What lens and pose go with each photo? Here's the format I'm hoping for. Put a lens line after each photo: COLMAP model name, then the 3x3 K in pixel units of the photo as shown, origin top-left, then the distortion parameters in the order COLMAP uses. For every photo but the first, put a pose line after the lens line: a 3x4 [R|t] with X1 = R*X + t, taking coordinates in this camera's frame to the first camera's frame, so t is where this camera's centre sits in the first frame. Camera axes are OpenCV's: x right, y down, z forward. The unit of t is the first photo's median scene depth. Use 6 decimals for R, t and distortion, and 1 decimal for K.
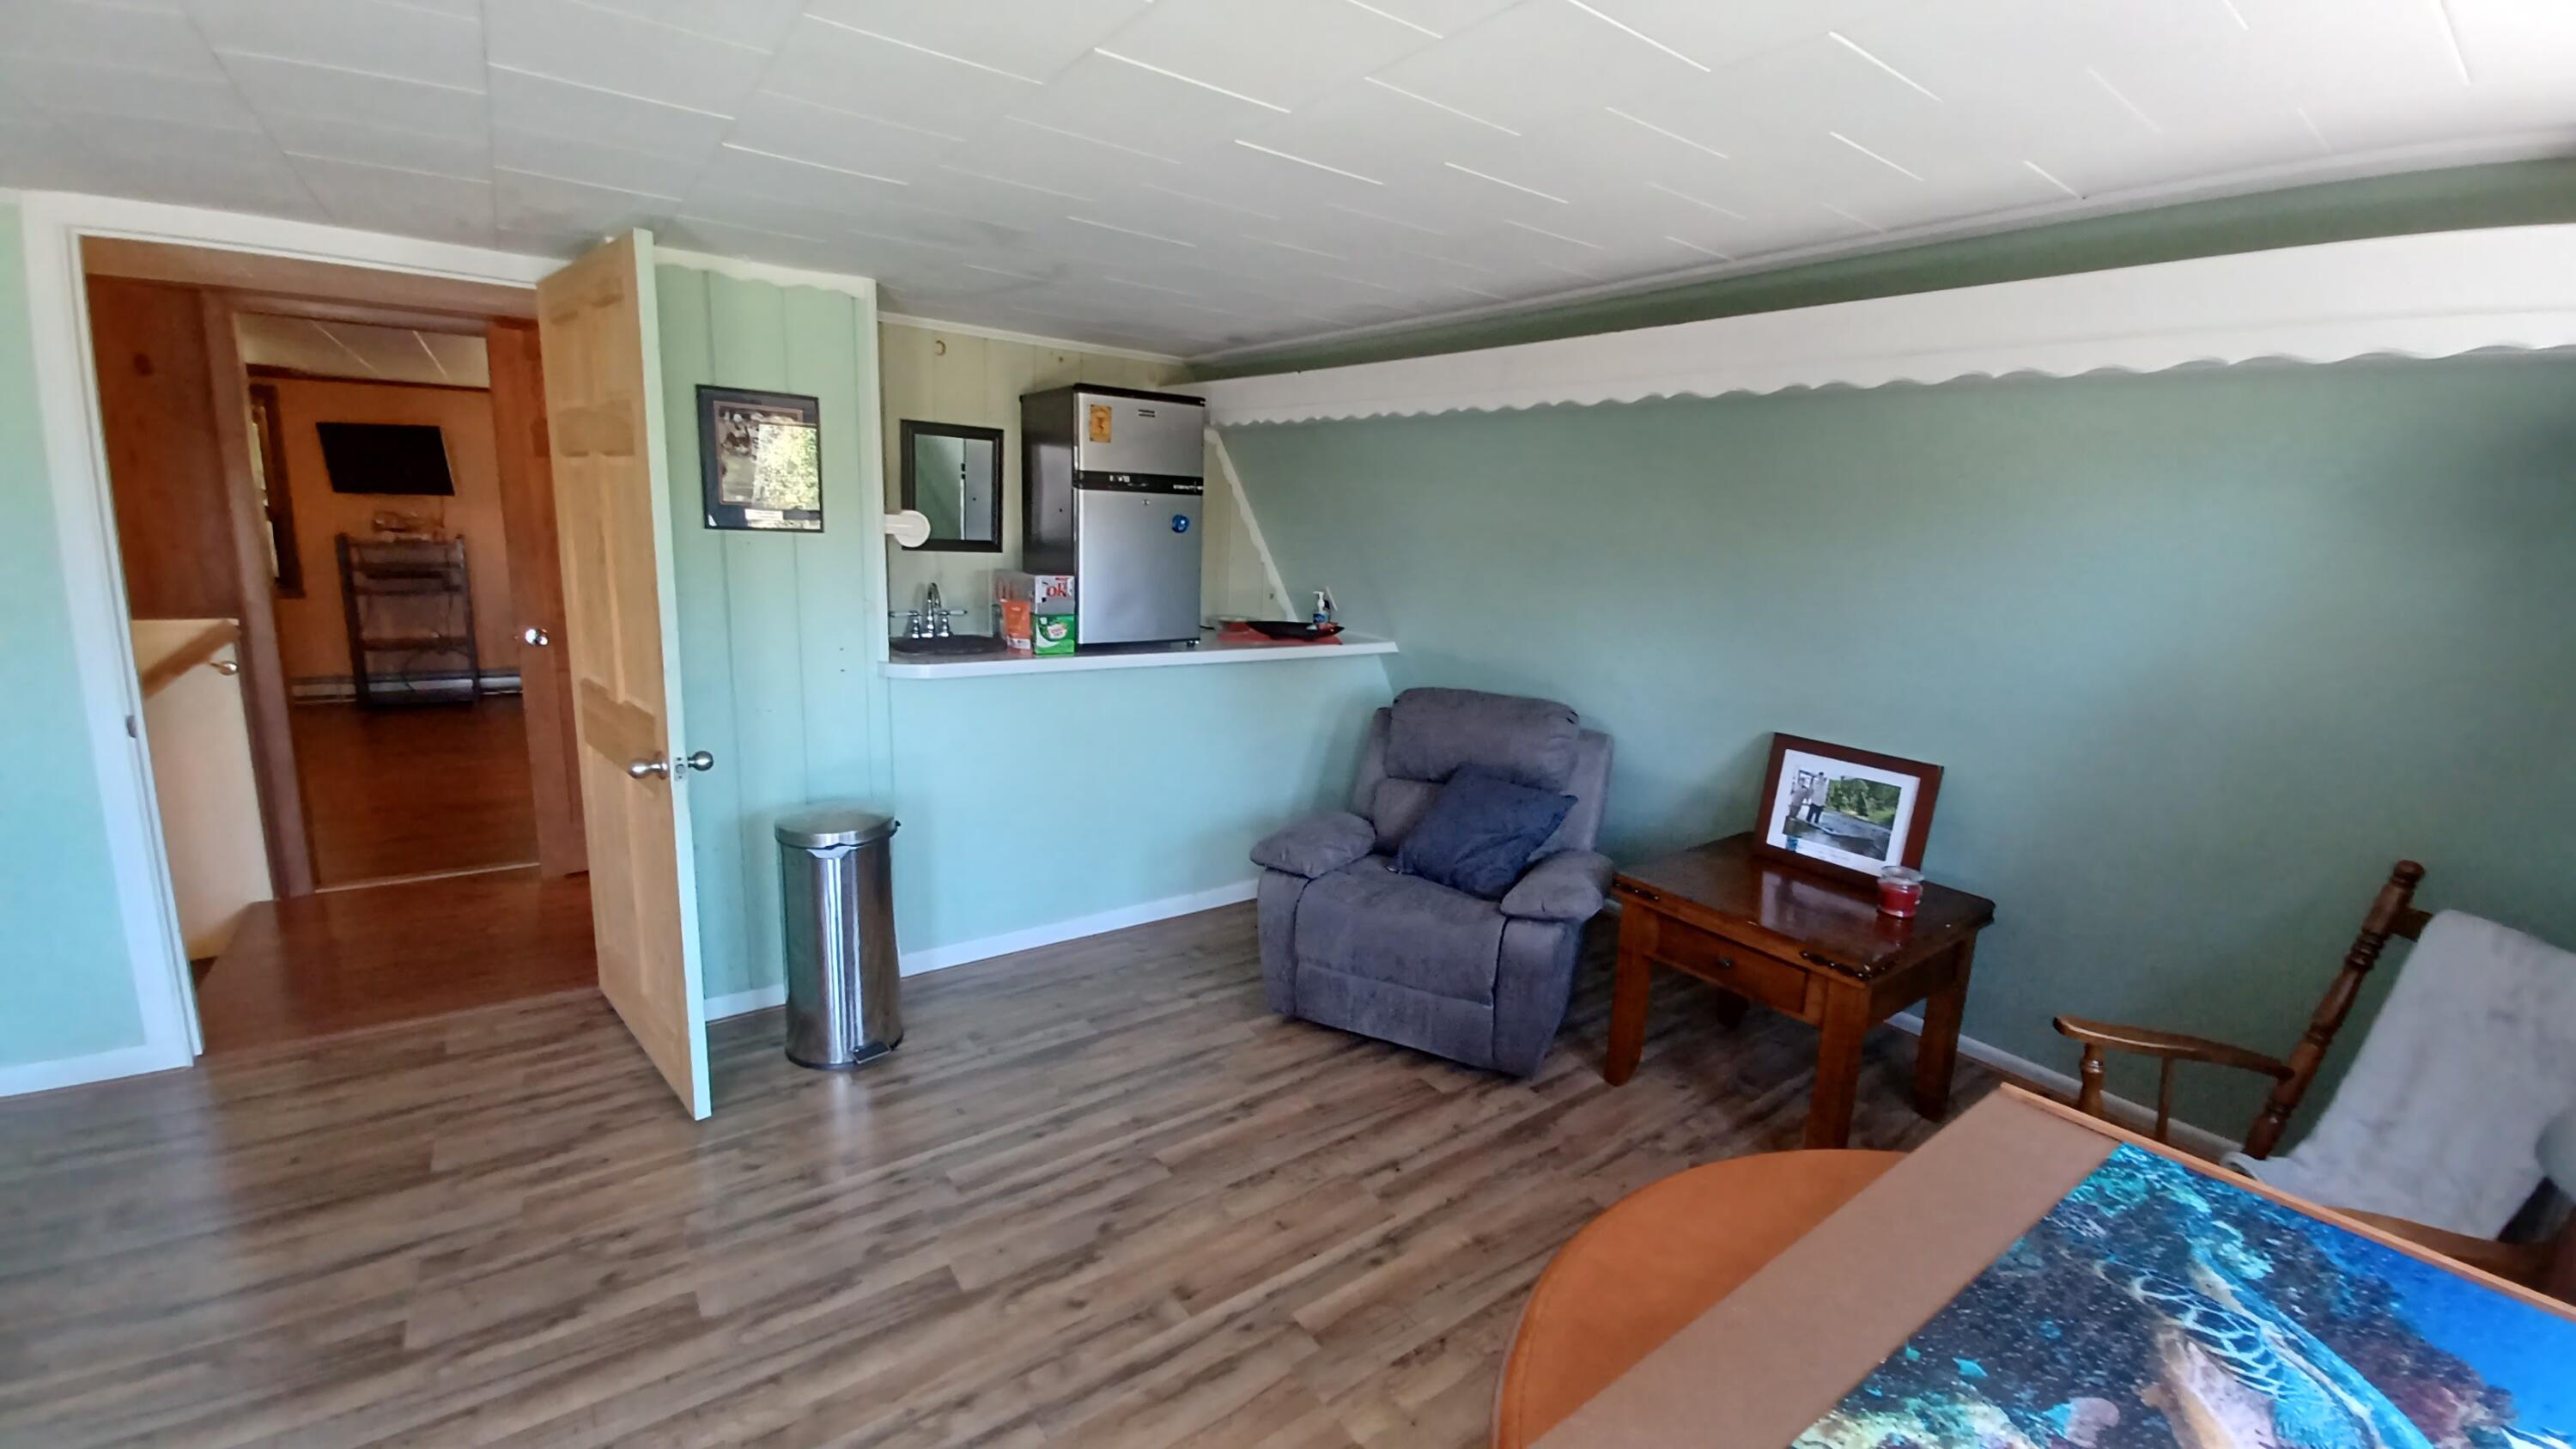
lens RADIAL K [[1024.1, 0, 1288.2], [0, 1024.1, 717.2], [0, 0, 1]] dist [0.009666, -0.011140]
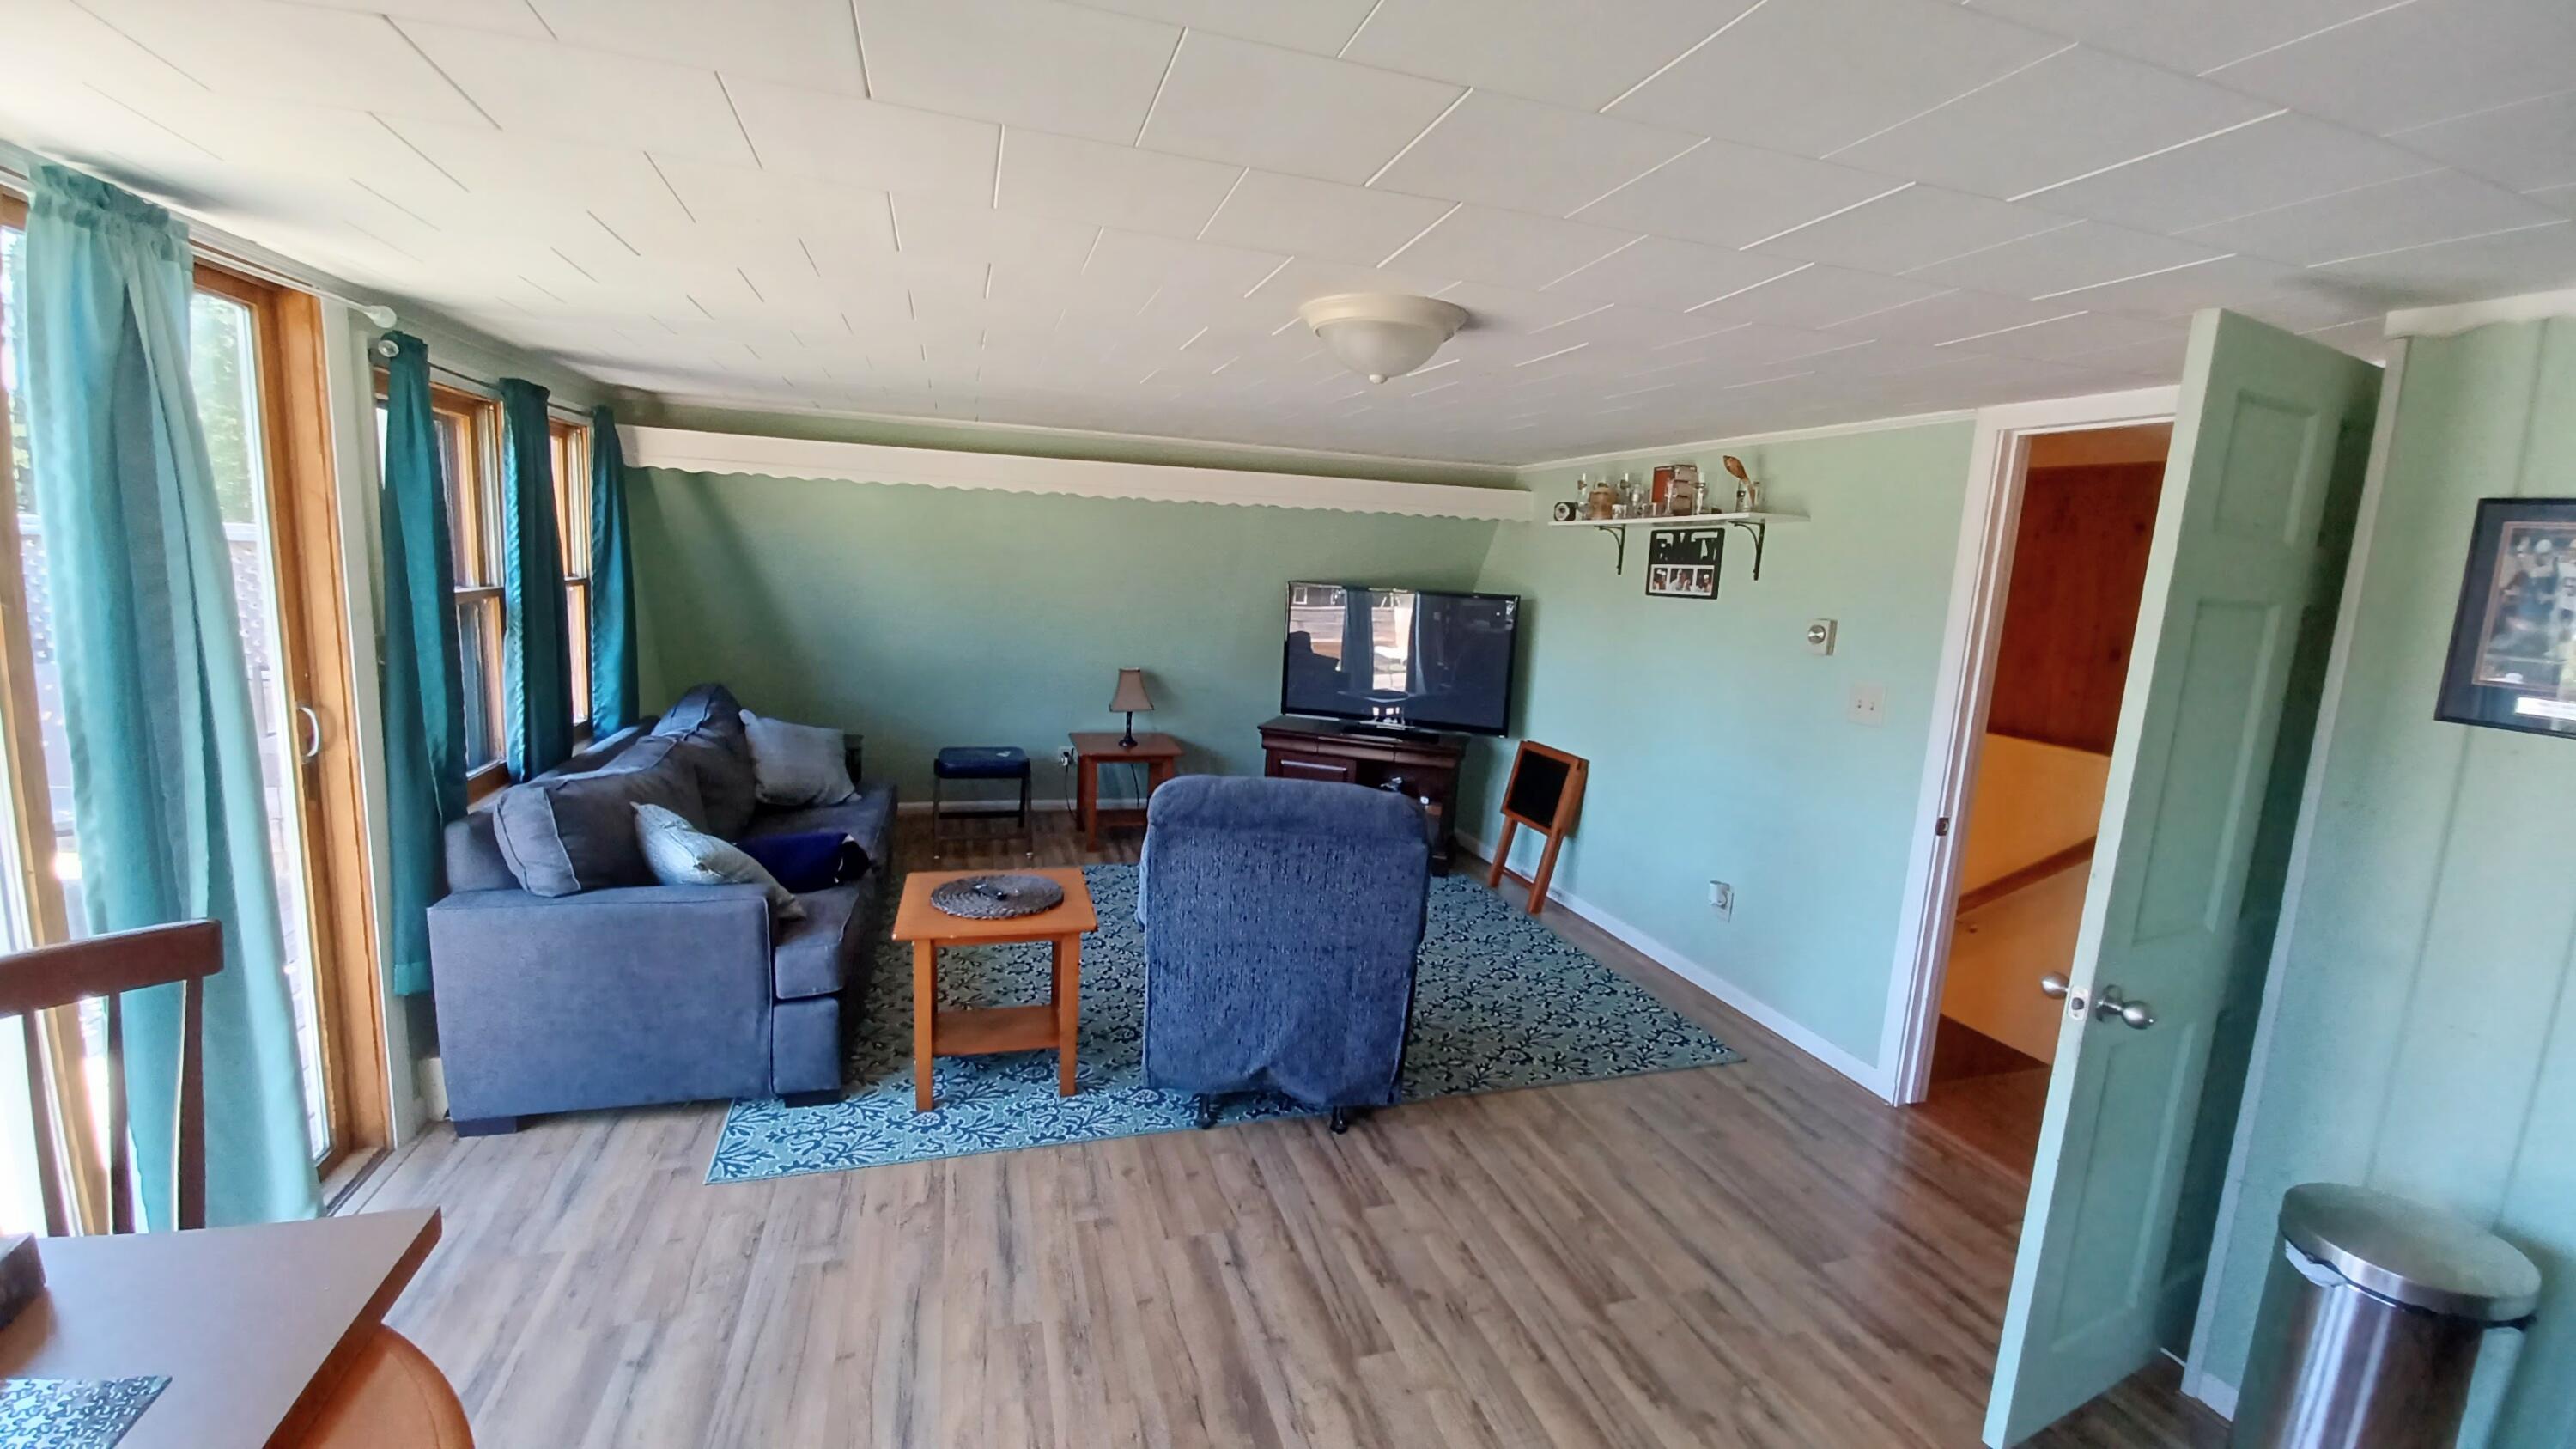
lens RADIAL K [[1031.5, 0, 1288.6], [0, 1031.5, 699.1], [0, 0, 1]] dist [0.010422, -0.010408]
pose [[-0.313039, 0.063433, -0.947620, 0.254915], [-0.253467, 0.955998, 0.147725, -0.109096], [0.915293, 0.286434, -0.283186, 0.521914]]
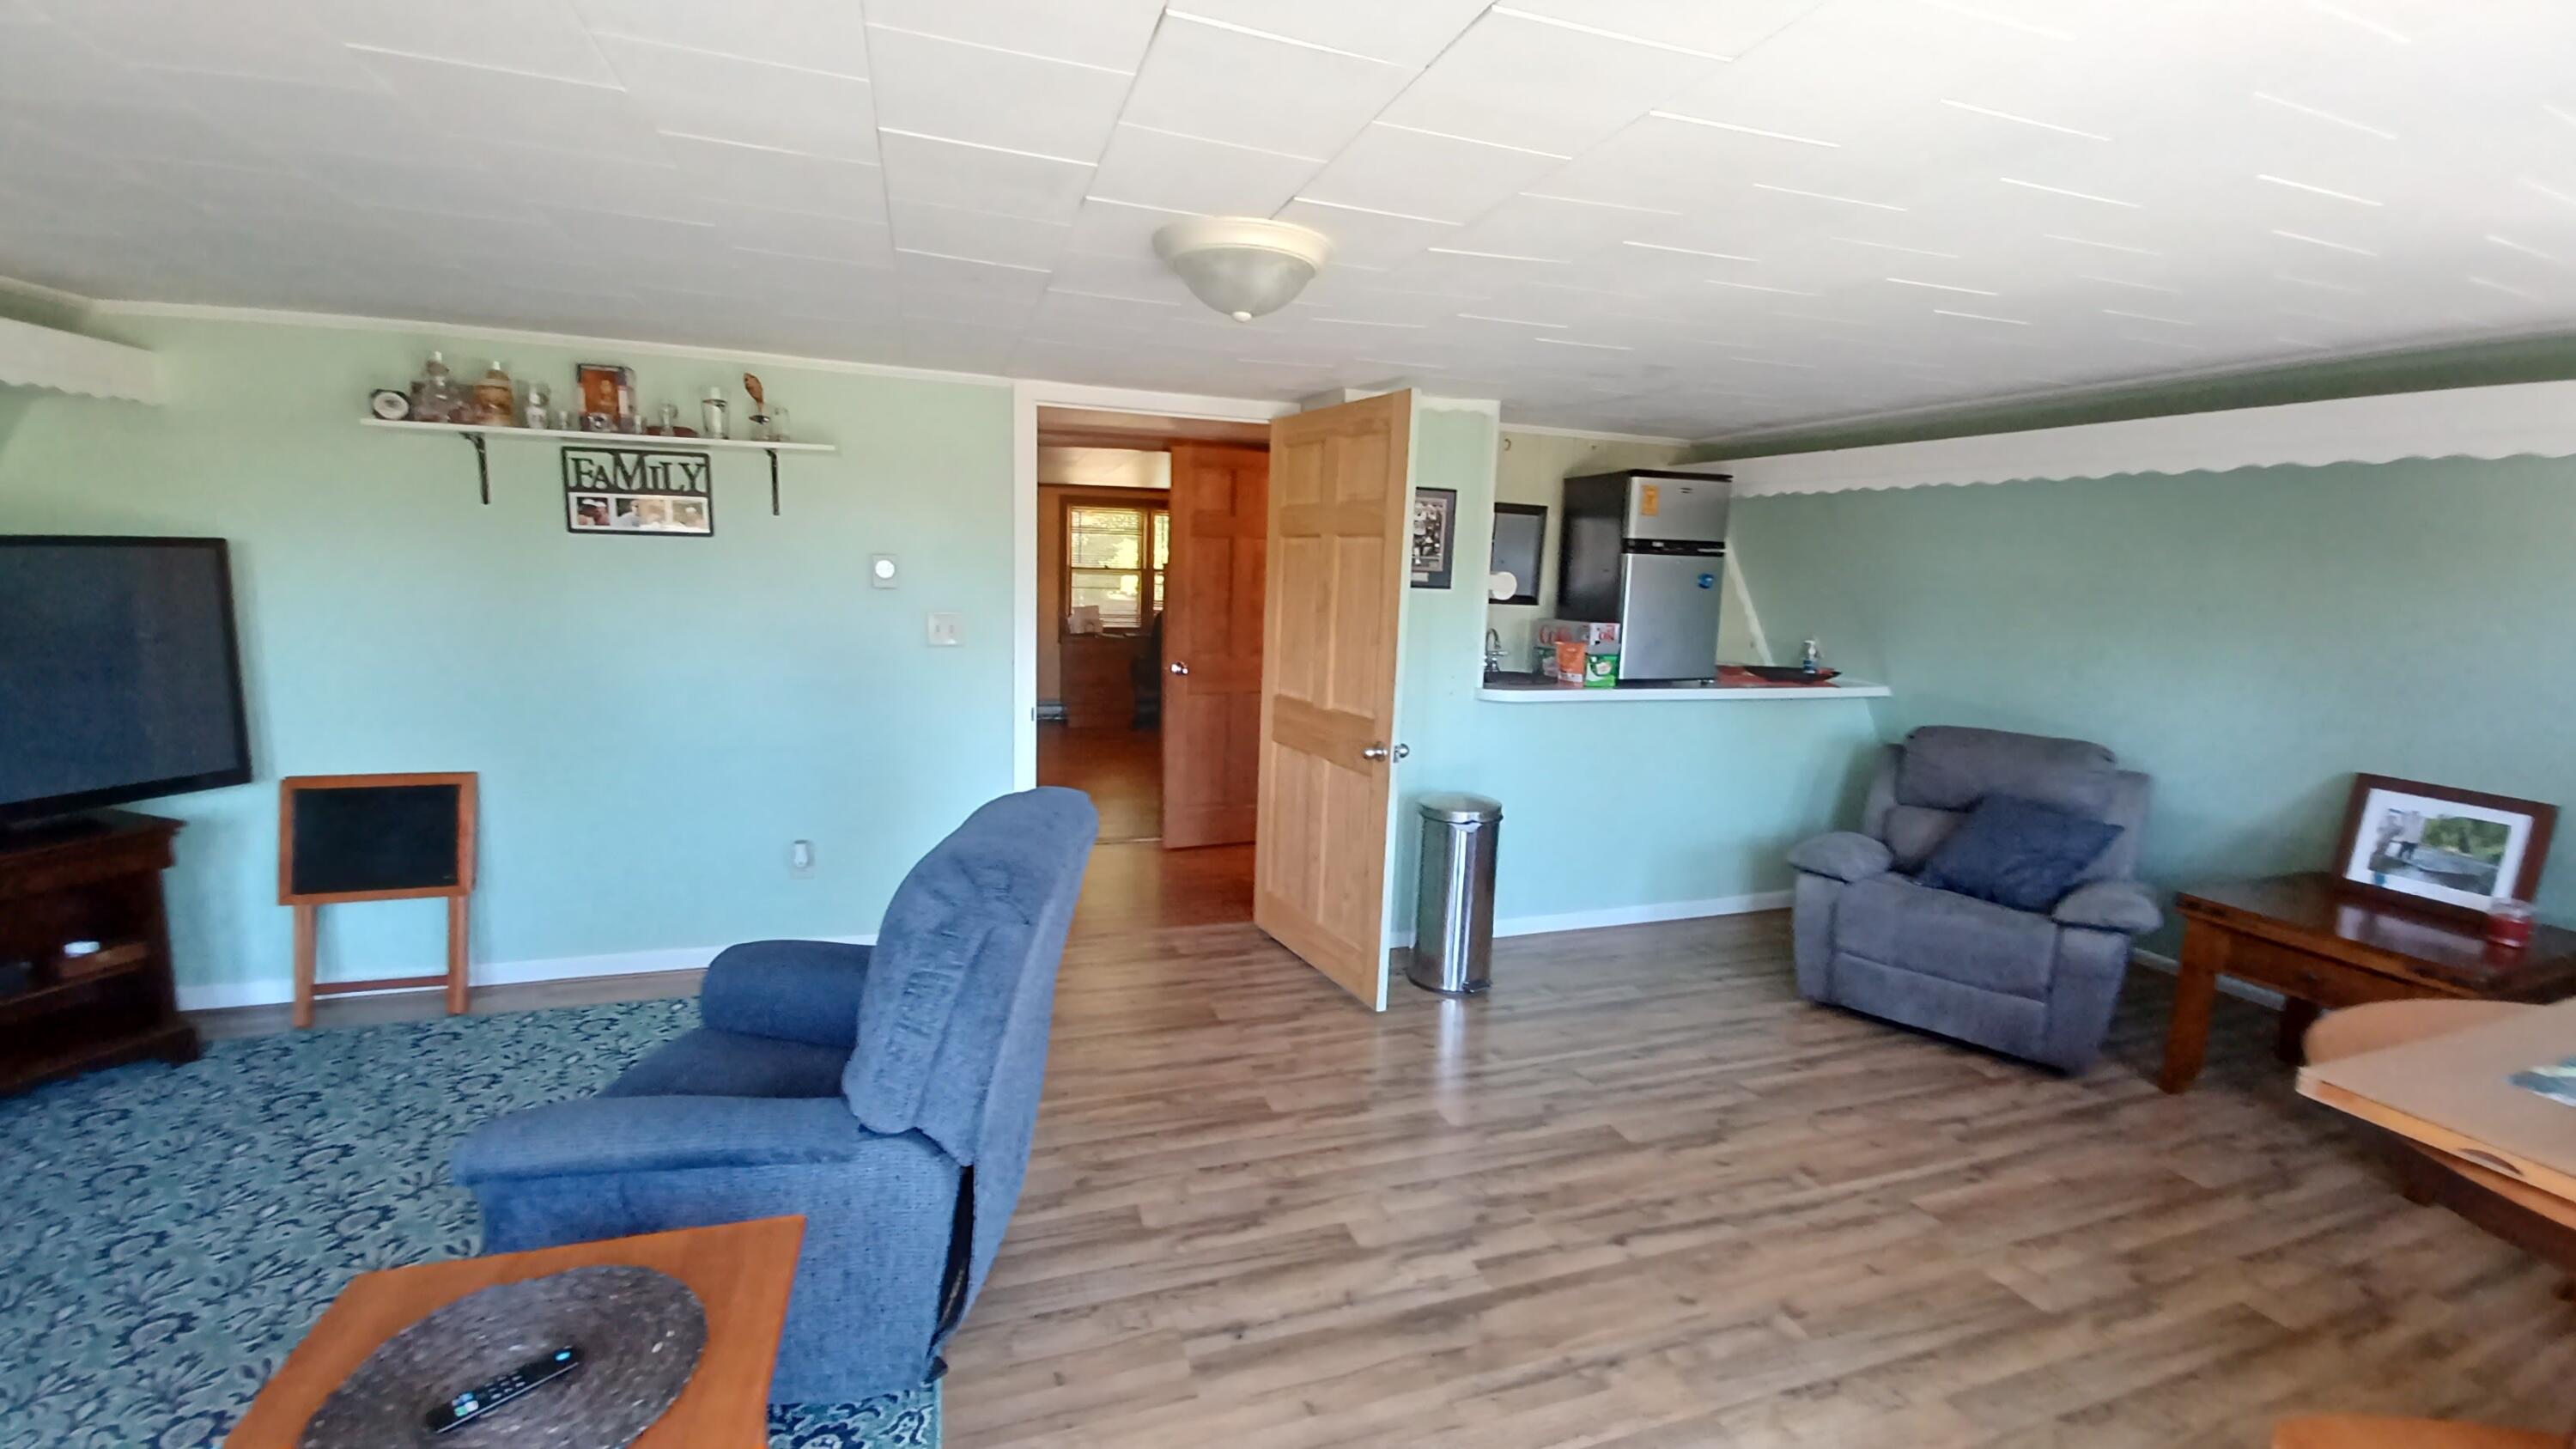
lens RADIAL K [[1019.8, 0, 1290.3], [0, 1019.8, 715.7], [0, 0, 1]] dist [0.013556, -0.011173]
pose [[0.952791, 0.029890, -0.302153, -0.256920], [-0.047711, 0.997518, -0.051773, 0.065562], [0.299855, 0.063745, 0.951853, -0.330919]]
